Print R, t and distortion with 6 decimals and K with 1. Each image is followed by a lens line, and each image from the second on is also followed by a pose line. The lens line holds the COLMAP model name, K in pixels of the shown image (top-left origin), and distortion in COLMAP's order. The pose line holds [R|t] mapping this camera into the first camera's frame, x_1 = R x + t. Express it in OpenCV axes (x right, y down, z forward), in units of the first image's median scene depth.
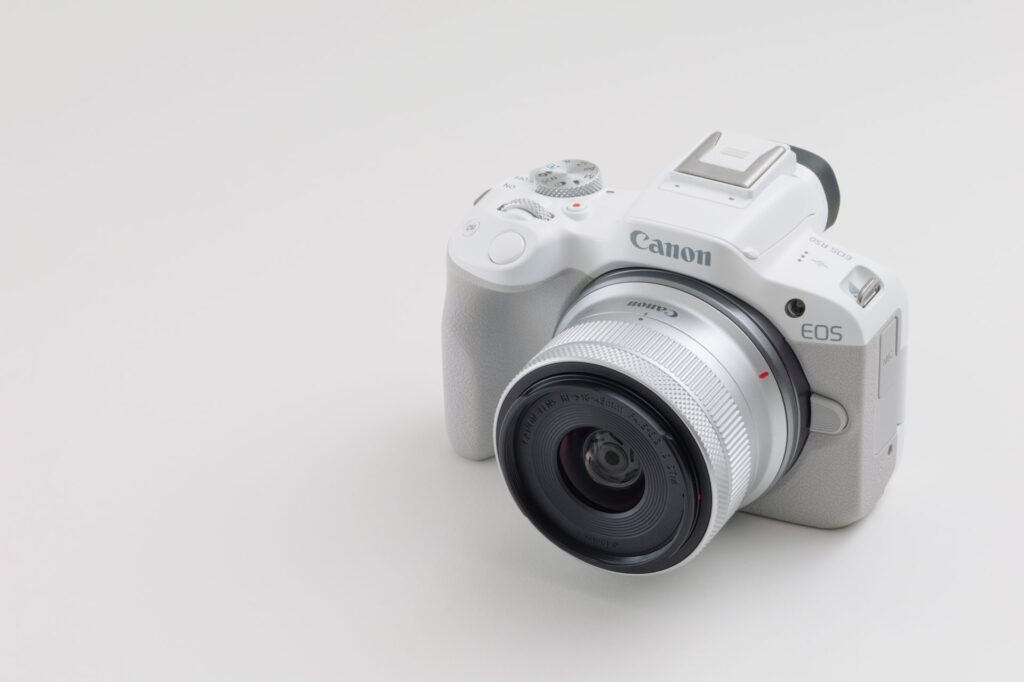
lens RADIAL K [[3622.2, 0, 512.0], [0, 3622.2, 341.0], [0, 0, 1]] dist [-0.014434, -0.010347]
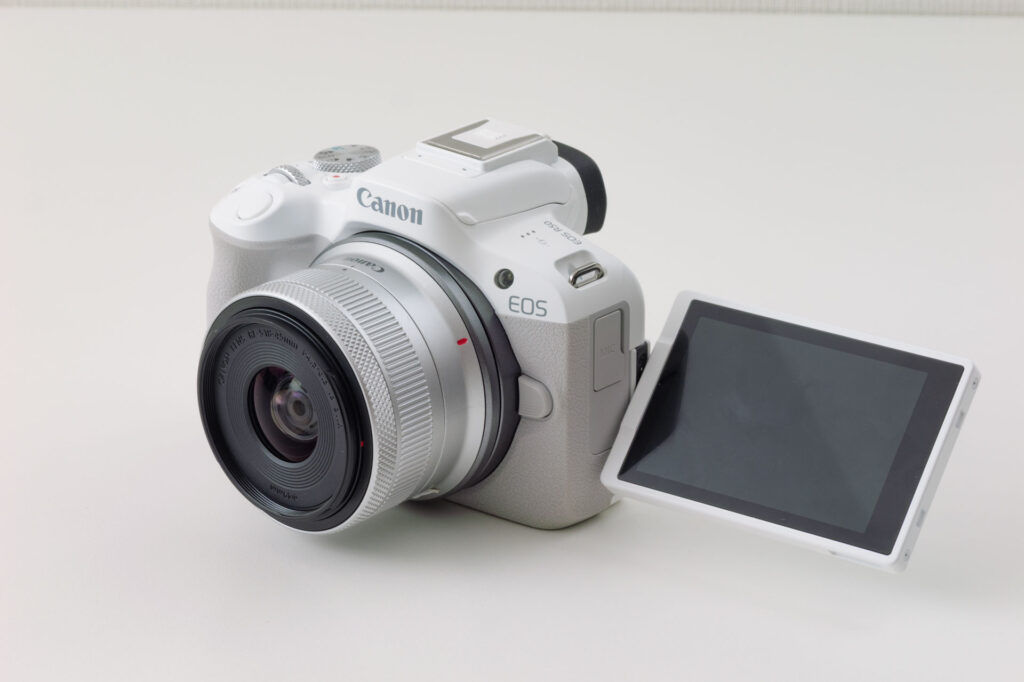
lens RADIAL K [[3622.2, 0, 512.0], [0, 3622.2, 341.0], [0, 0, 1]] dist [-0.014434, -0.010347]
pose [[0.972119, 0.105309, -0.209511, 0.287370], [-0.136102, 0.980976, -0.138426, 0.142902], [0.190948, 0.163082, 0.967958, 0.053138]]
